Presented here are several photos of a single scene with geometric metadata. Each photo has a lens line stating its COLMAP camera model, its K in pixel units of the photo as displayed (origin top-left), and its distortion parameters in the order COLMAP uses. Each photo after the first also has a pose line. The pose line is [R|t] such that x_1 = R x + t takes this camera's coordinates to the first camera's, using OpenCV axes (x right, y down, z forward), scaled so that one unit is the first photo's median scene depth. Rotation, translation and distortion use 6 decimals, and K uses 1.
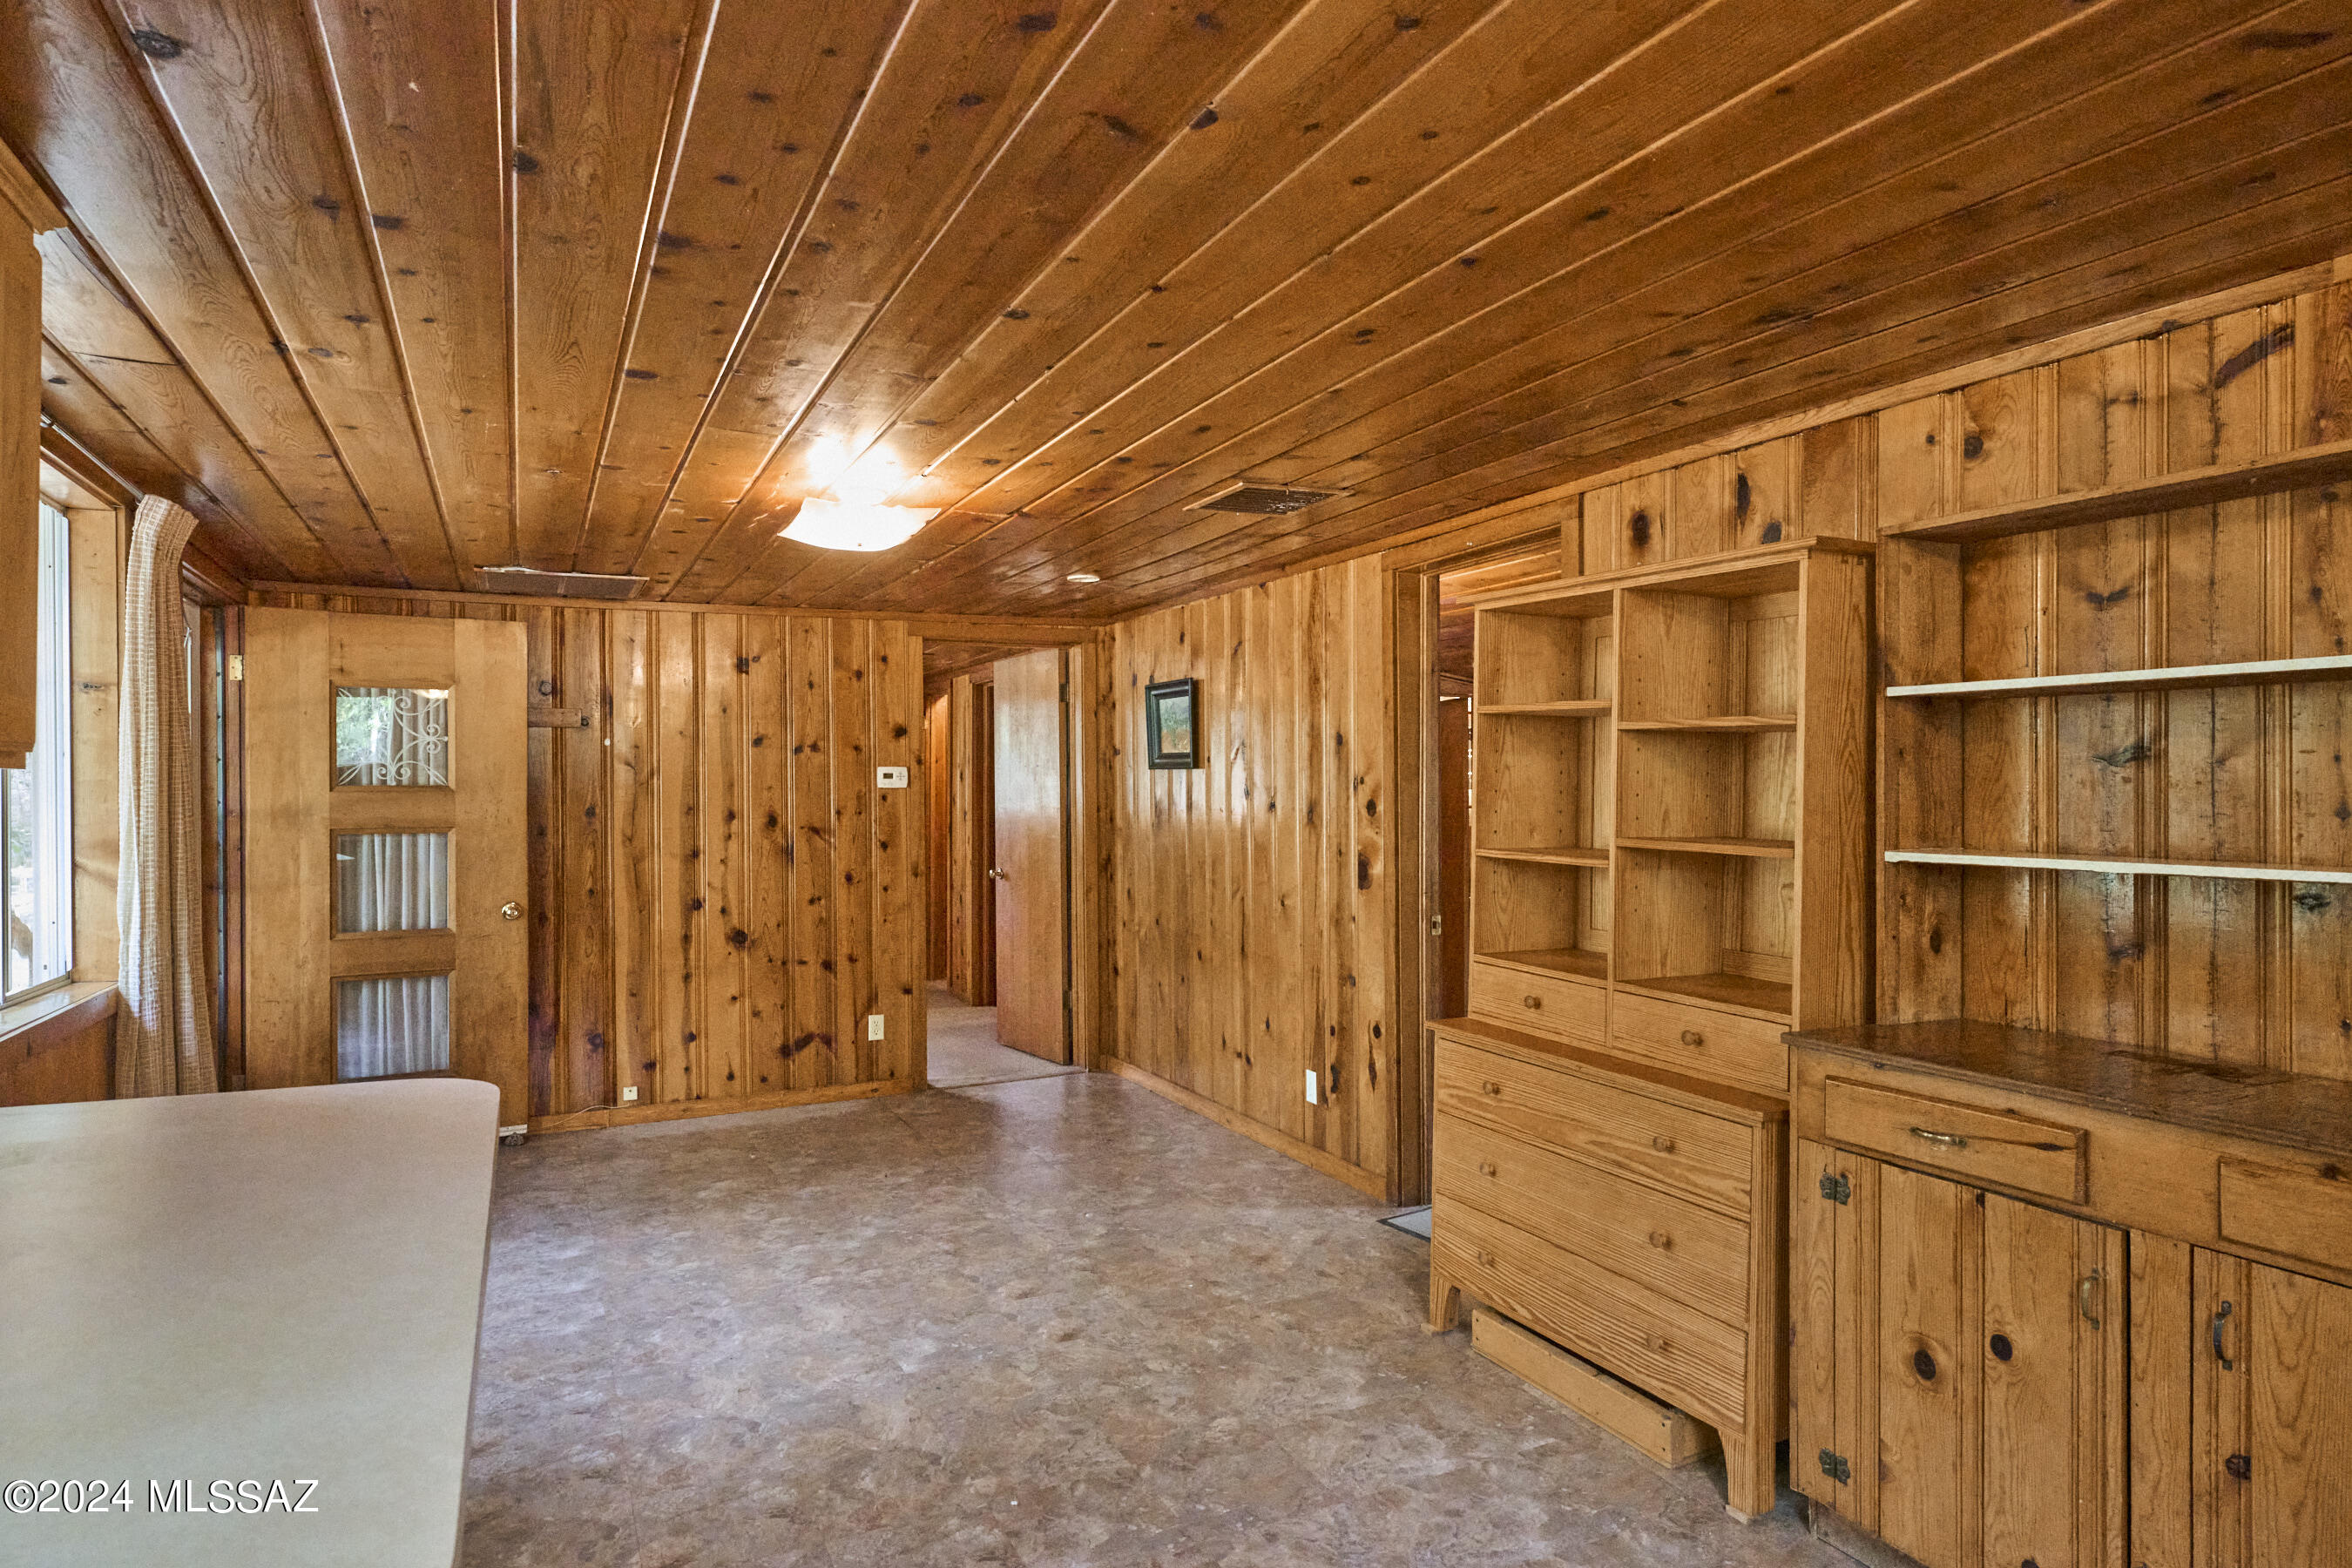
lens RADIAL K [[1367.8, 0, 1176.0], [0, 1367.8, 784.0], [0, 0, 1]] dist [0.003385, 0.000637]
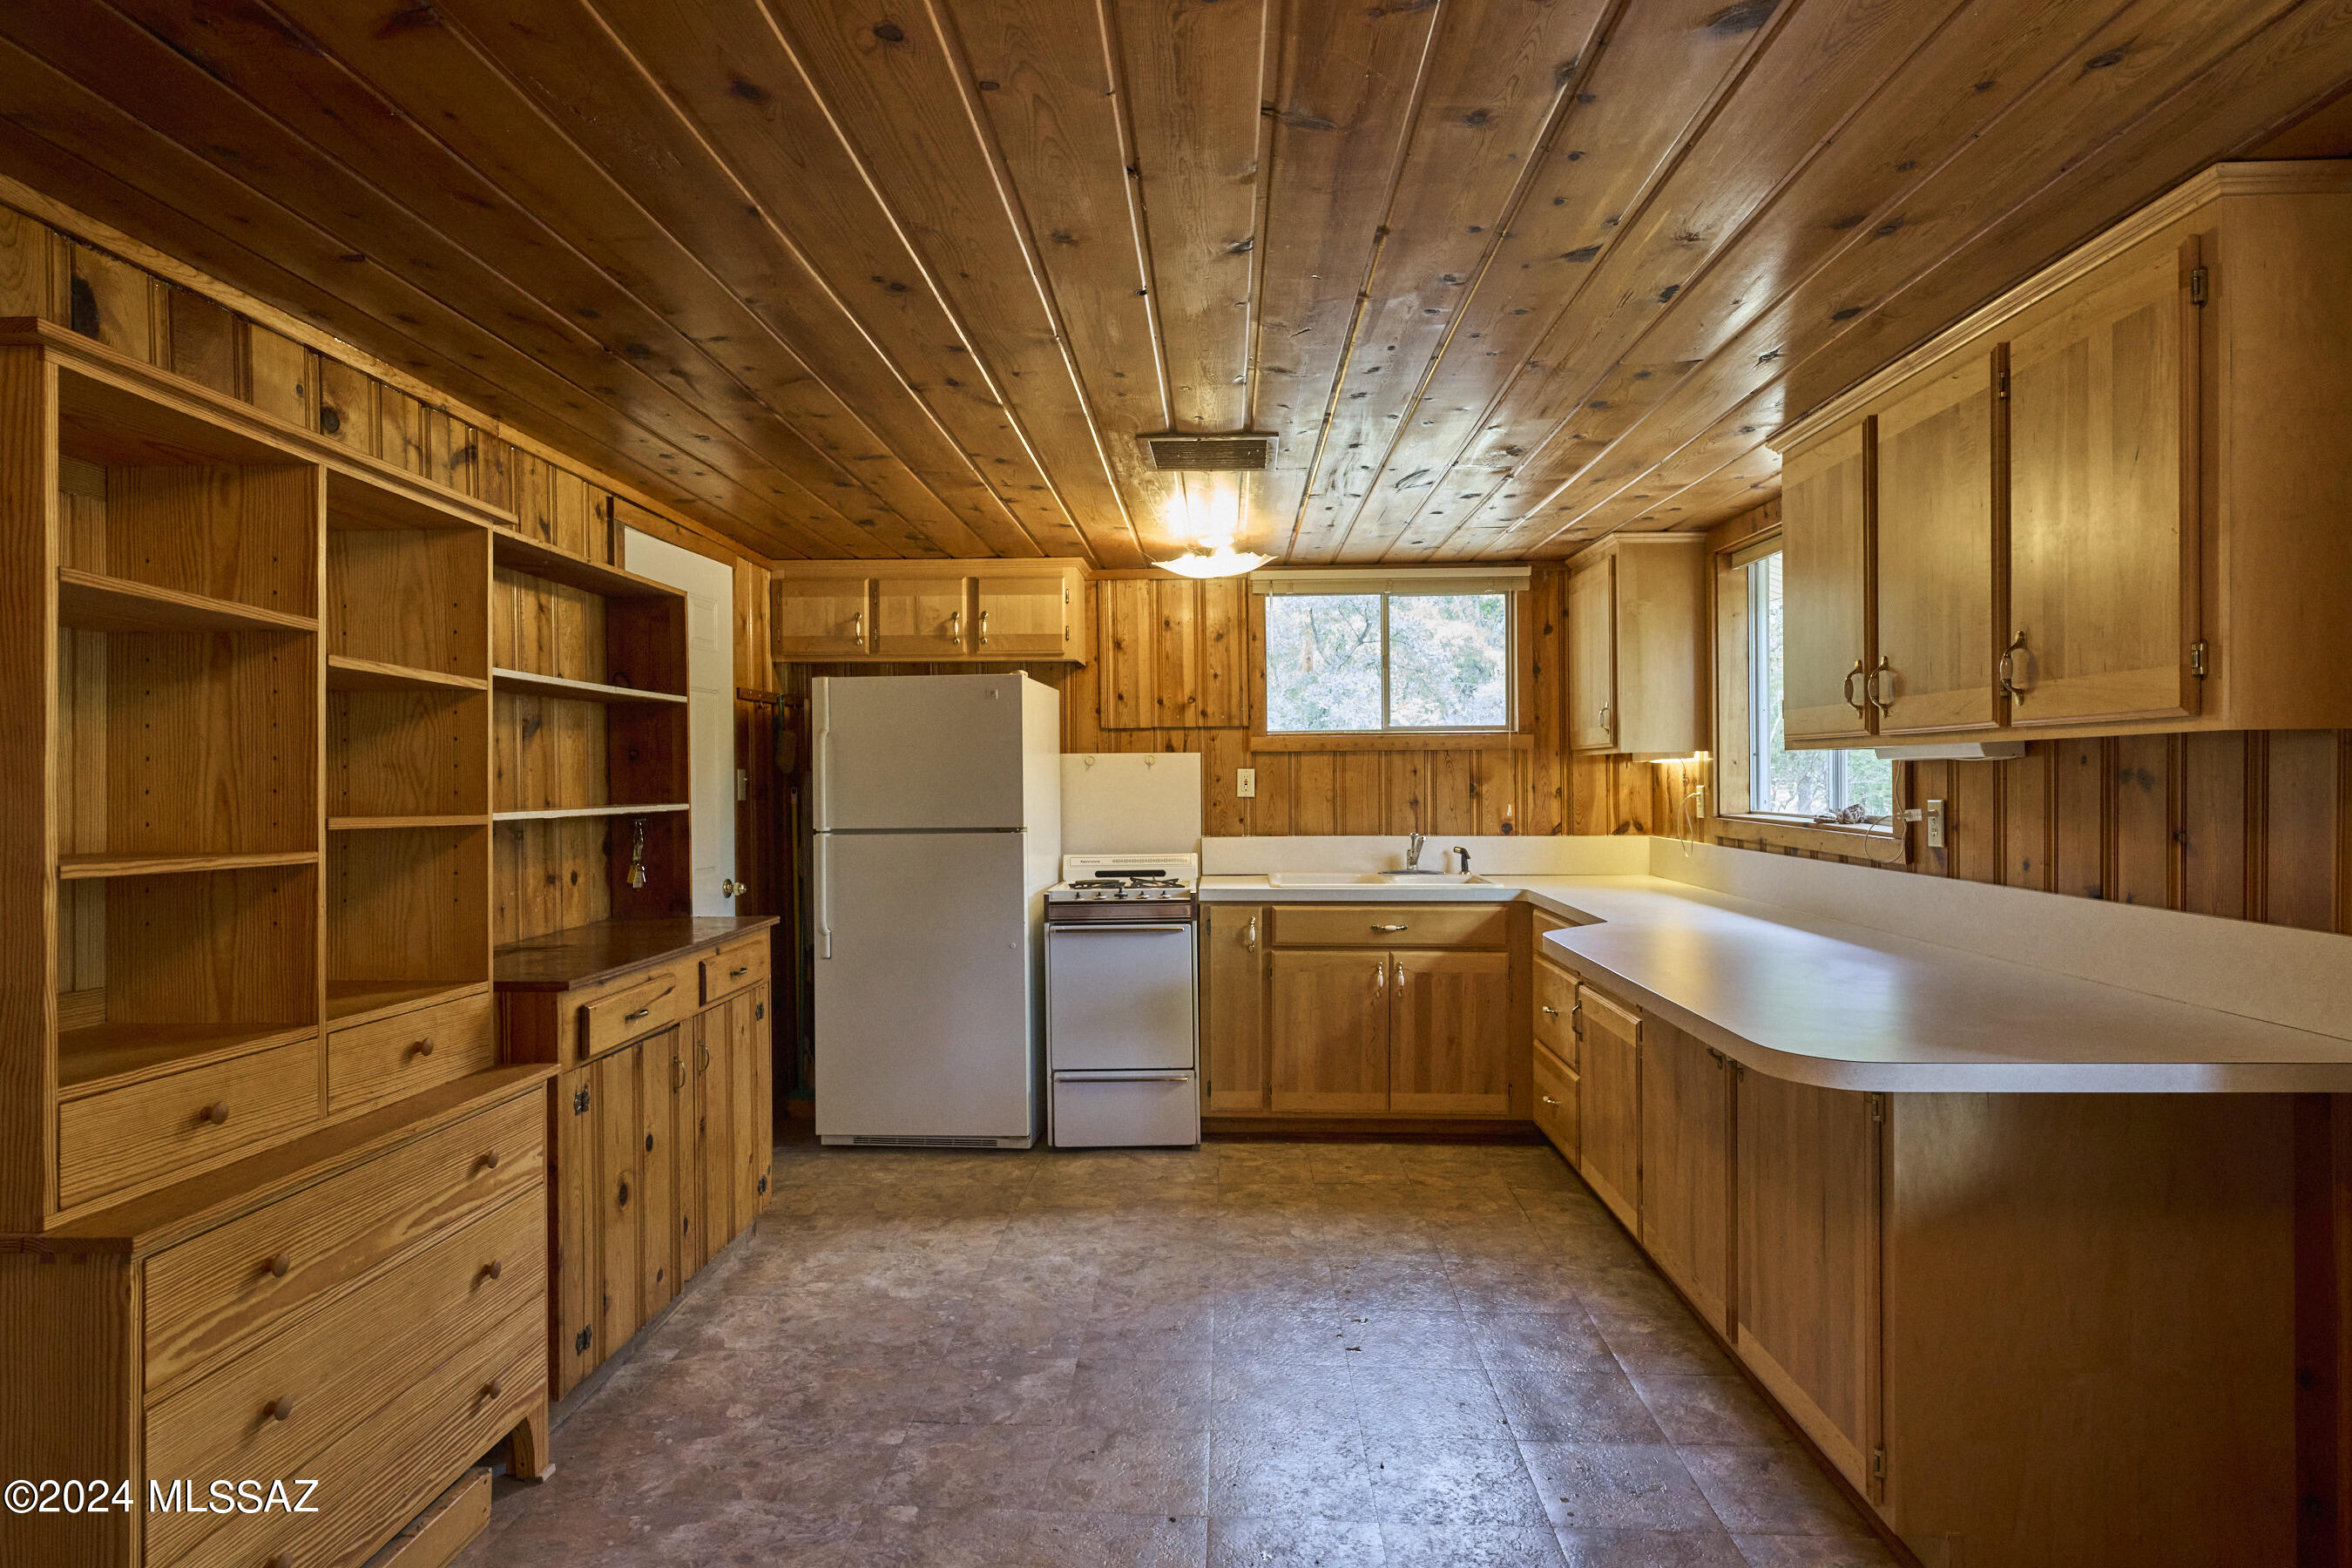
lens RADIAL K [[1310.9, 0, 1170.3], [0, 1310.9, 792.0], [0, 0, 1]] dist [0.002687, -0.000721]
pose [[-0.881286, -0.006243, 0.472543, -0.368228], [-0.003699, 0.999973, 0.006313, 0.018524], [-0.472569, 0.003816, -0.881285, 1.336156]]
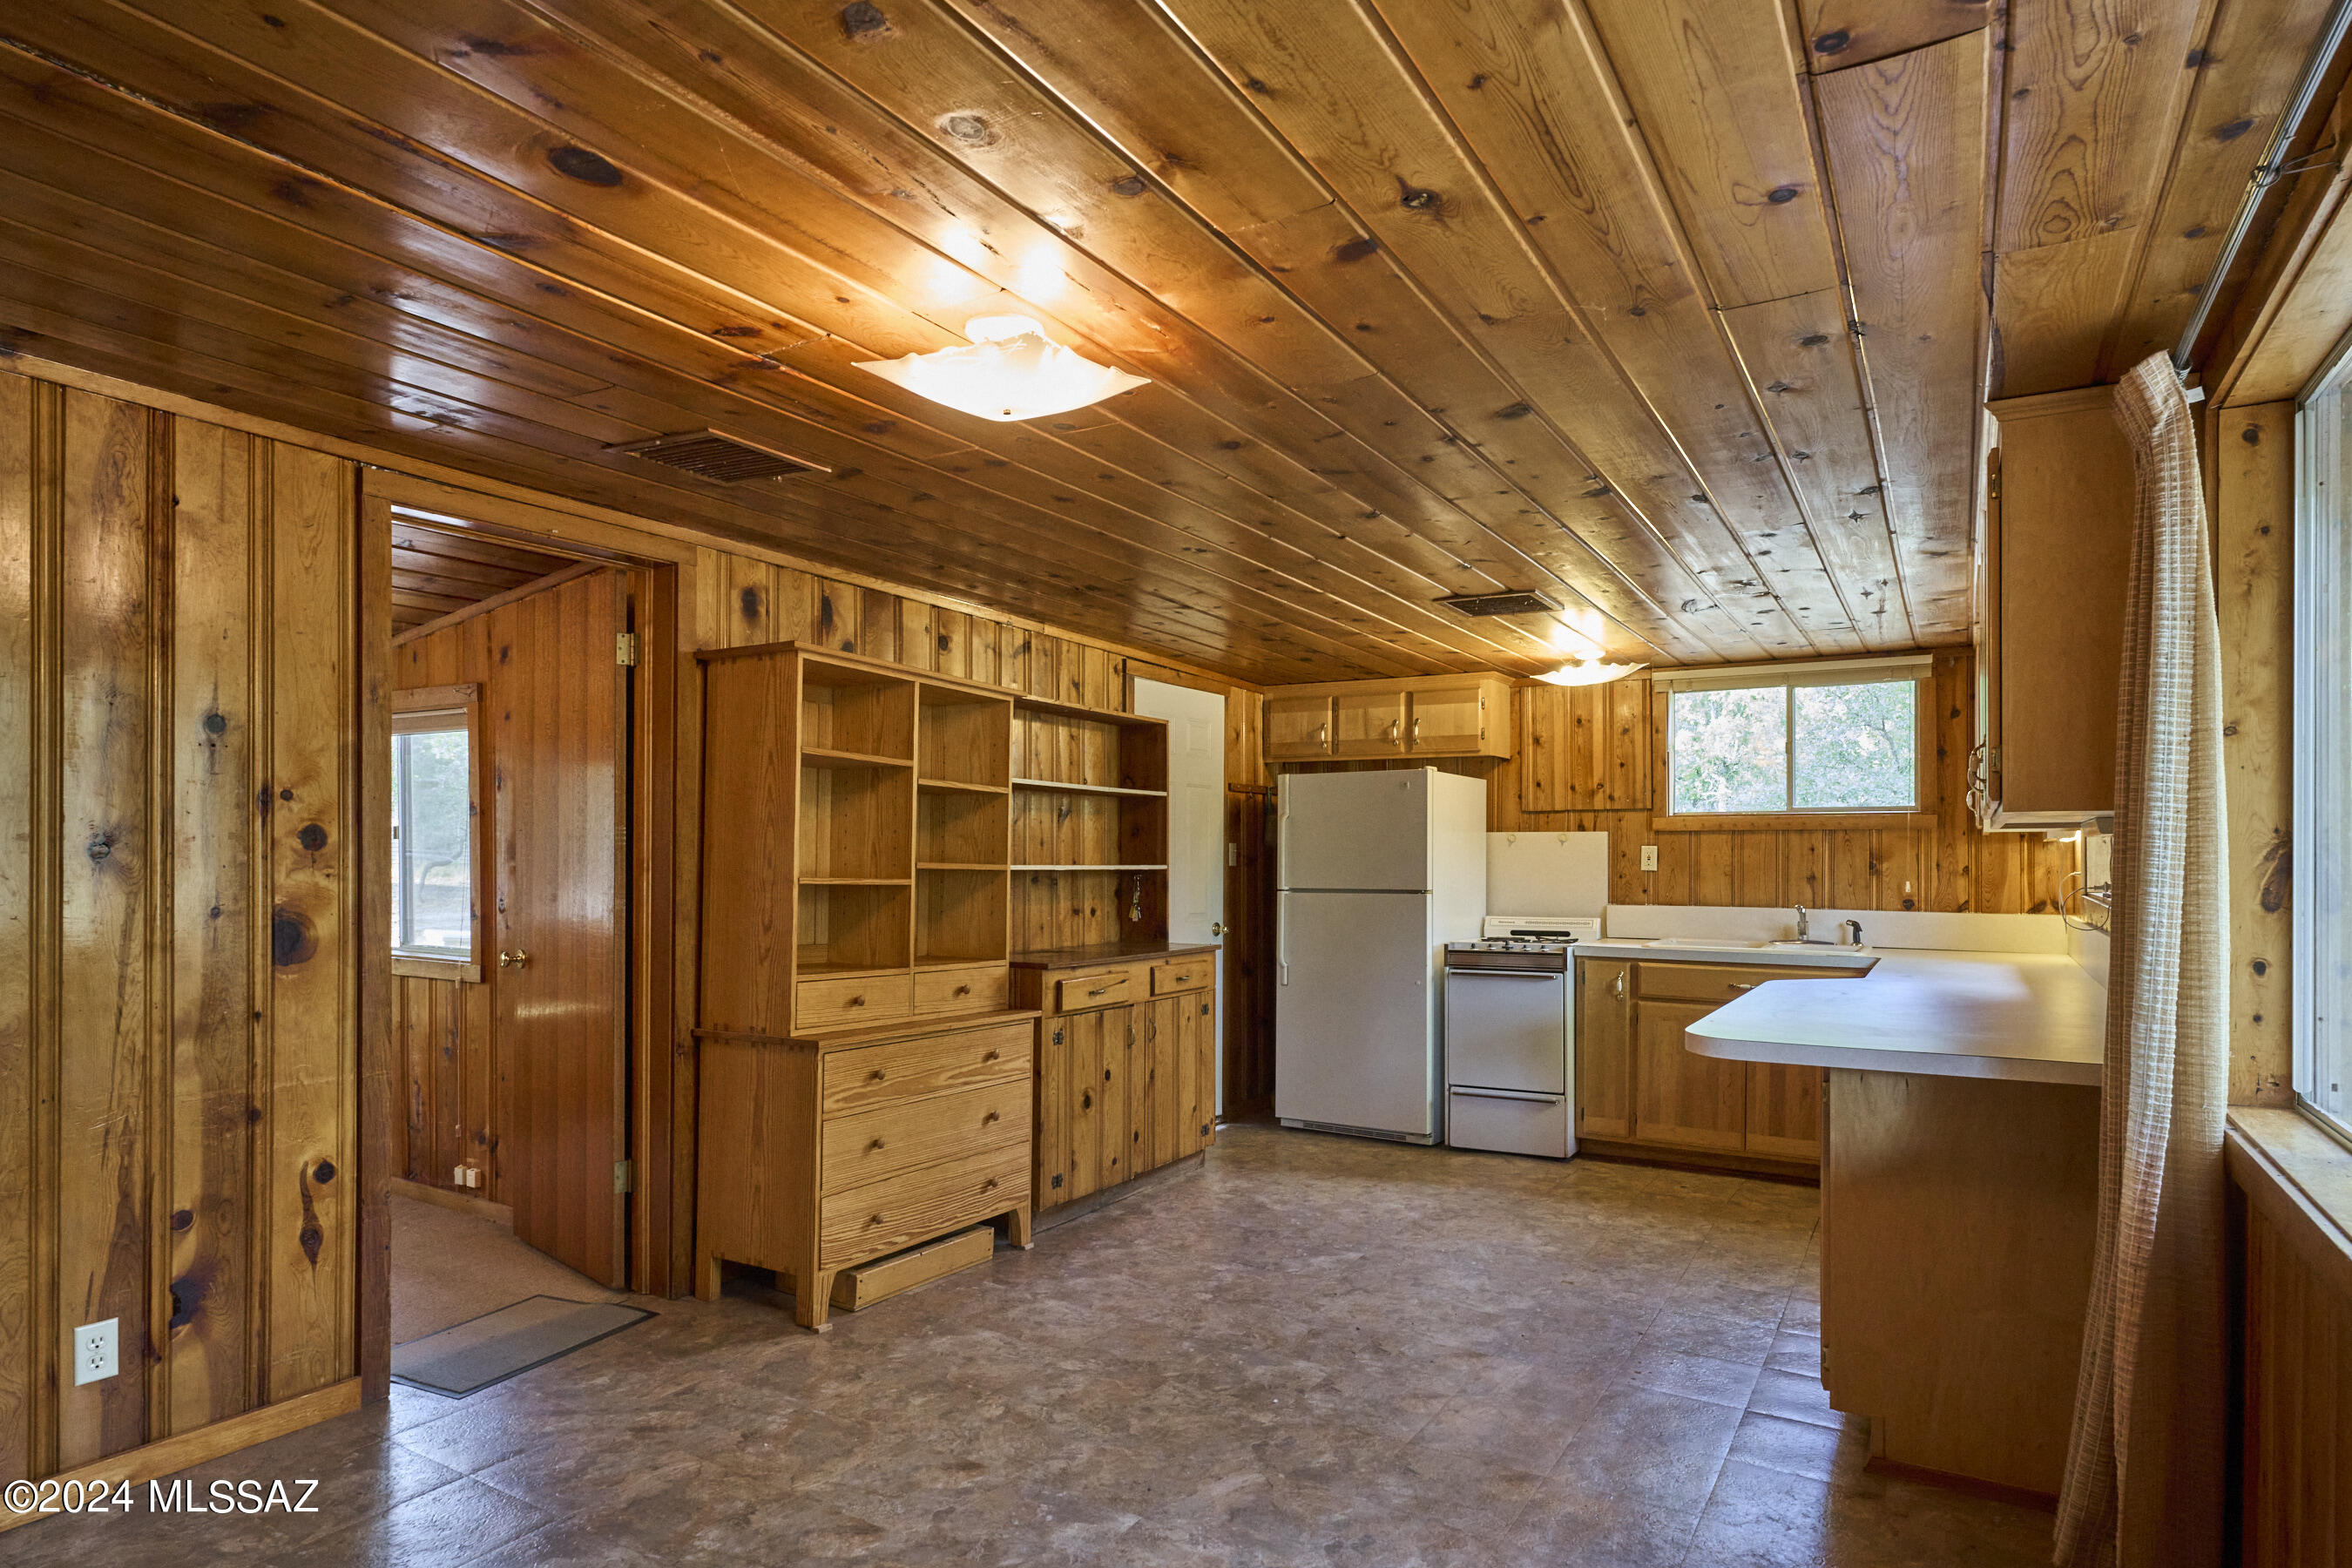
lens RADIAL K [[1316.3, 0, 1175.2], [0, 1316.3, 855.8], [0, 0, 1]] dist [0.000536, -0.000004]
pose [[-0.555333, -0.007743, 0.831592, -0.886783], [-0.016707, 0.999859, -0.001847, 0.029087], [-0.831460, -0.014919, -0.555384, 1.457724]]
